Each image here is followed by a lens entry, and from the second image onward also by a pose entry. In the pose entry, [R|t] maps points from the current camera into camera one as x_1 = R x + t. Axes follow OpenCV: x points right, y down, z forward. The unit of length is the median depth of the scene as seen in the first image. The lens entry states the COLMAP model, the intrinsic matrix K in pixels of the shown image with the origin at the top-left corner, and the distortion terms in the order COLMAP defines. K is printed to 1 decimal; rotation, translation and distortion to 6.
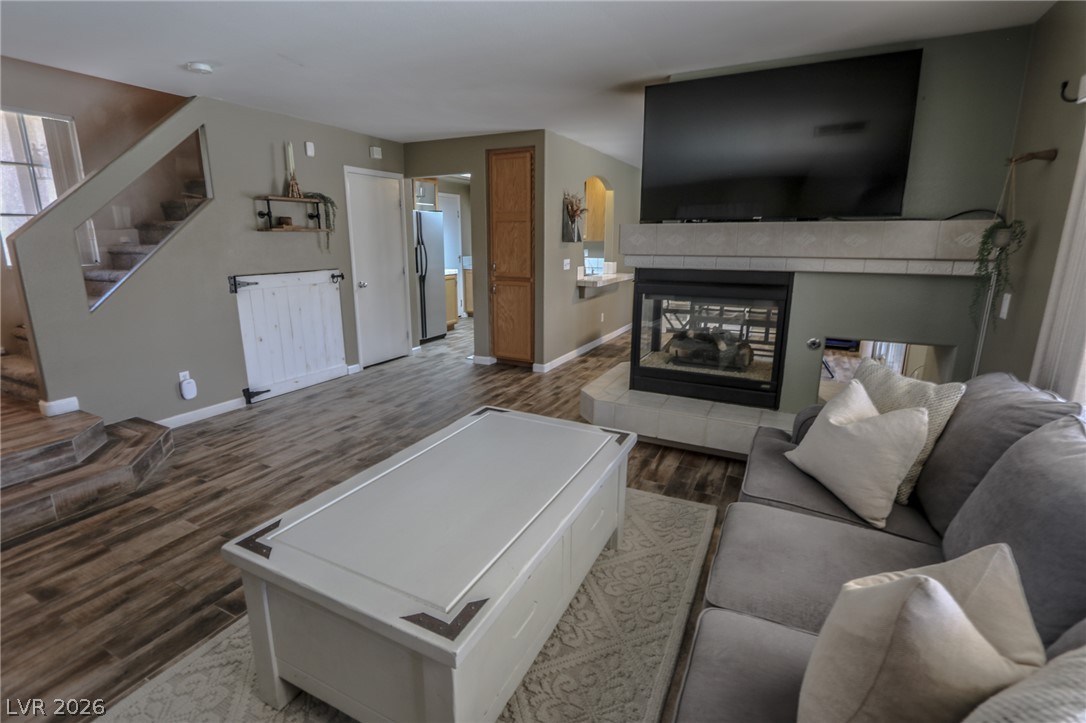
lens RADIAL K [[500.6, 0, 546.0], [0, 500.6, 347.1], [0, 0, 1]] dist [-0.013509, 0.001811]
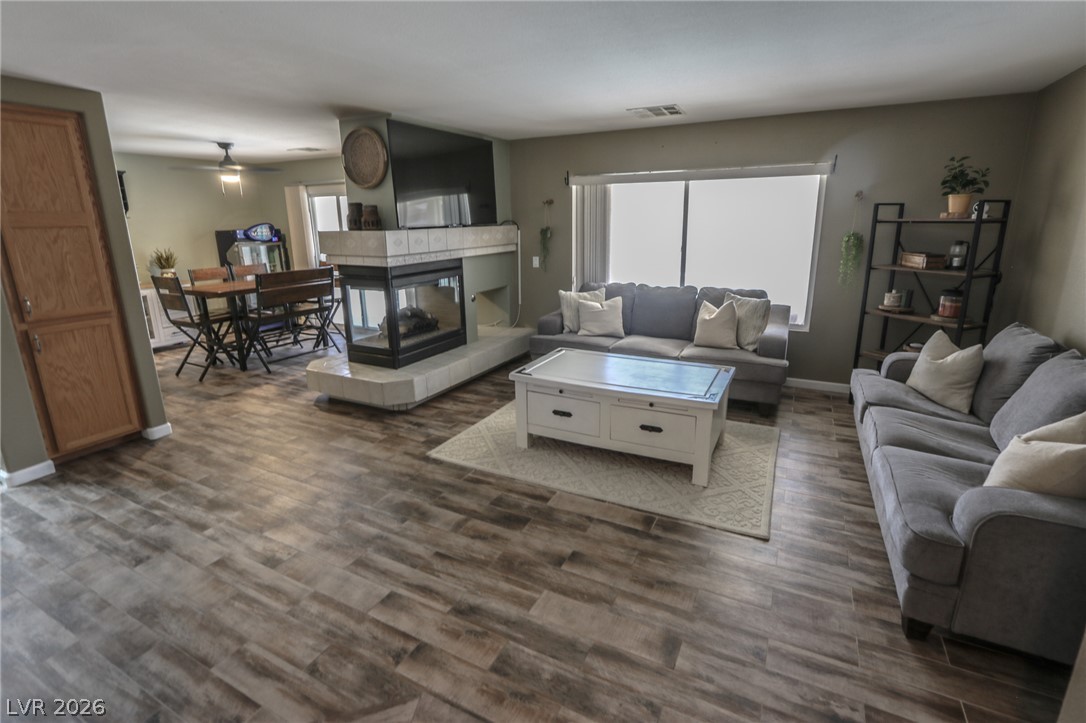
lens RADIAL K [[500.6, 0, 552.3], [0, 500.6, 340.6], [0, 0, 1]] dist [-0.013509, 0.001811]
pose [[0.003380, -0.238019, 0.971255, -0.933283], [0.224688, 0.946606, 0.231196, -0.165380], [-0.974425, 0.217448, 0.056679, 0.542088]]
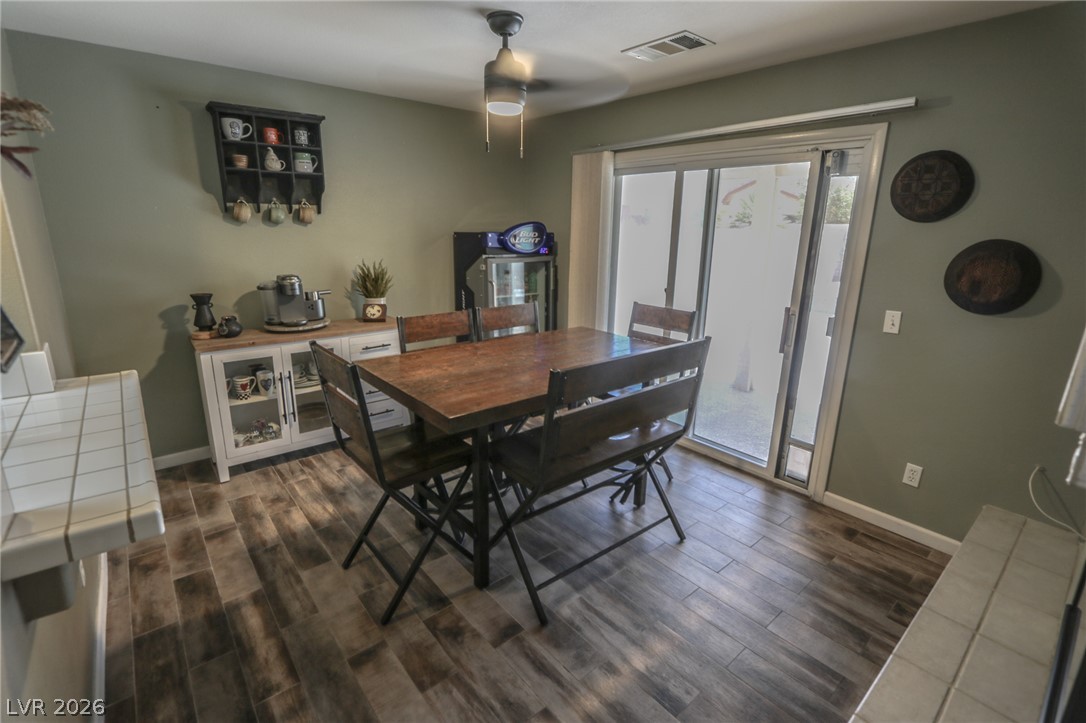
lens RADIAL K [[500.6, 0, 535.3], [0, 500.6, 360.8], [0, 0, 1]] dist [-0.013509, 0.001811]
pose [[0.413833, -0.228402, 0.881235, 0.007438], [0.181382, 0.969293, 0.166048, -0.284168], [-0.892100, 0.091124, 0.442553, 1.166433]]
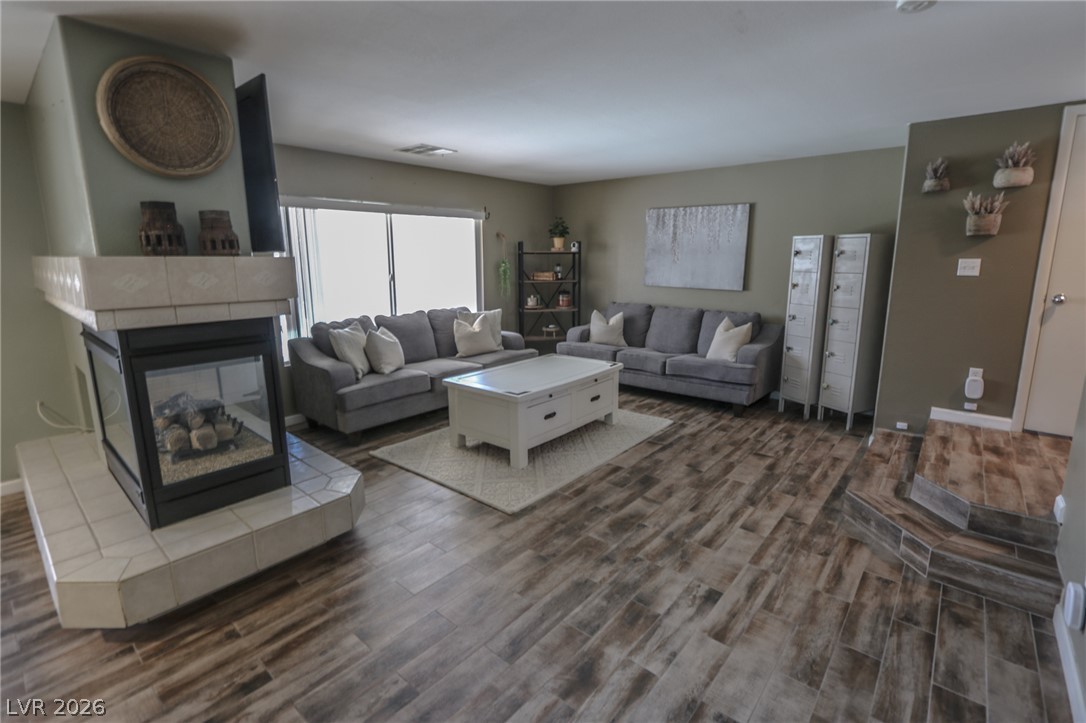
lens RADIAL K [[500.6, 0, 545.1], [0, 500.6, 346.9], [0, 0, 1]] dist [-0.013509, 0.001811]
pose [[-0.971488, -0.044160, 0.232941, -0.331783], [0.049204, 0.923558, 0.380289, -0.339020], [-0.231928, 0.380908, -0.895052, 1.431480]]
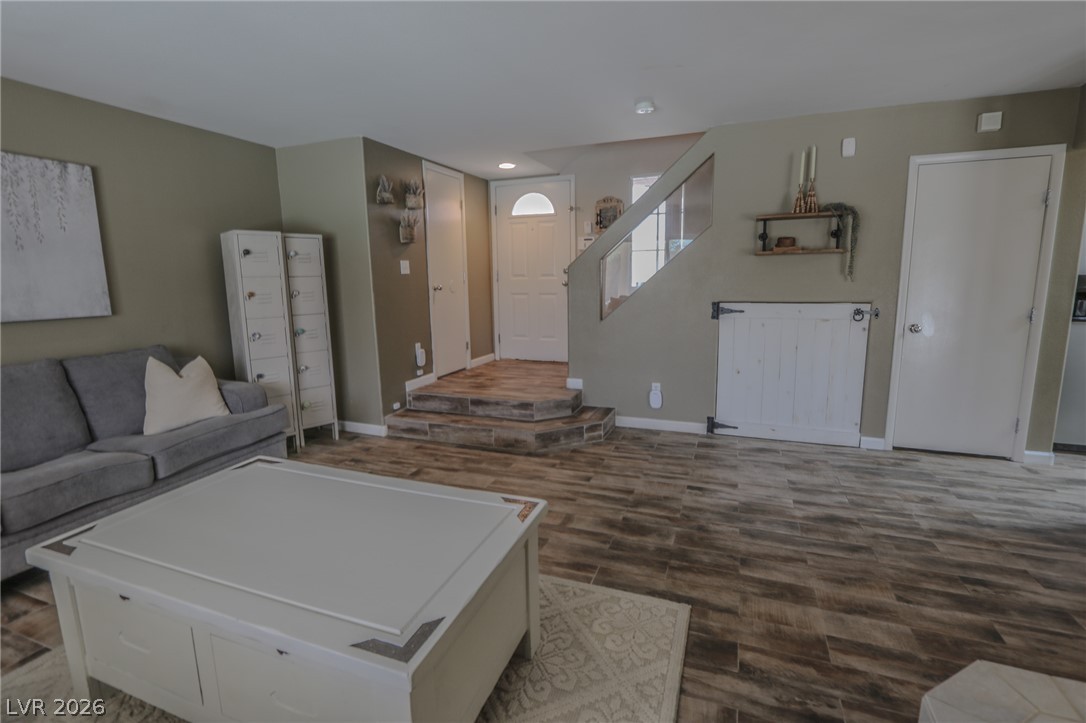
lens RADIAL K [[500.6, 0, 541.6], [0, 500.6, 353.7], [0, 0, 1]] dist [-0.013509, 0.001811]
pose [[0.092995, 0.150064, -0.984293, 0.345238], [-0.197203, 0.971769, 0.129523, -0.109062], [0.975942, 0.182060, 0.119963, 0.595160]]
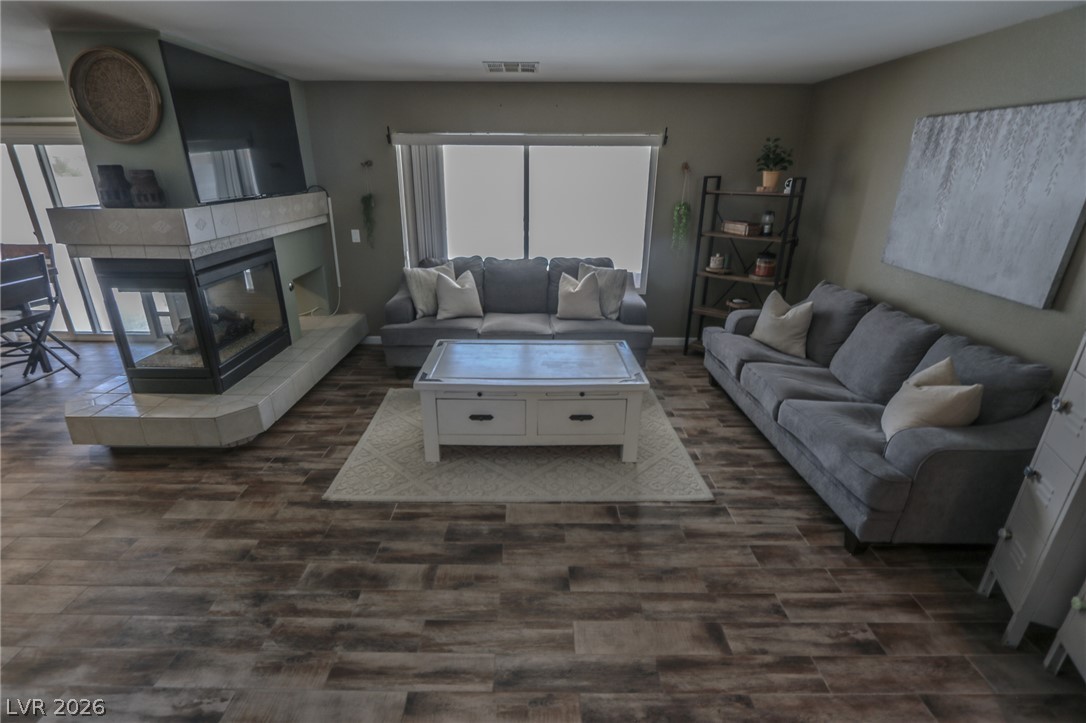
lens RADIAL K [[500.6, 0, 534.8], [0, 500.6, 358.5], [0, 0, 1]] dist [-0.013509, 0.001811]
pose [[-0.447548, -0.322669, 0.834017, -0.782100], [0.182908, 0.879888, 0.438567, -0.251659], [-0.875354, 0.348829, -0.334774, 0.759599]]
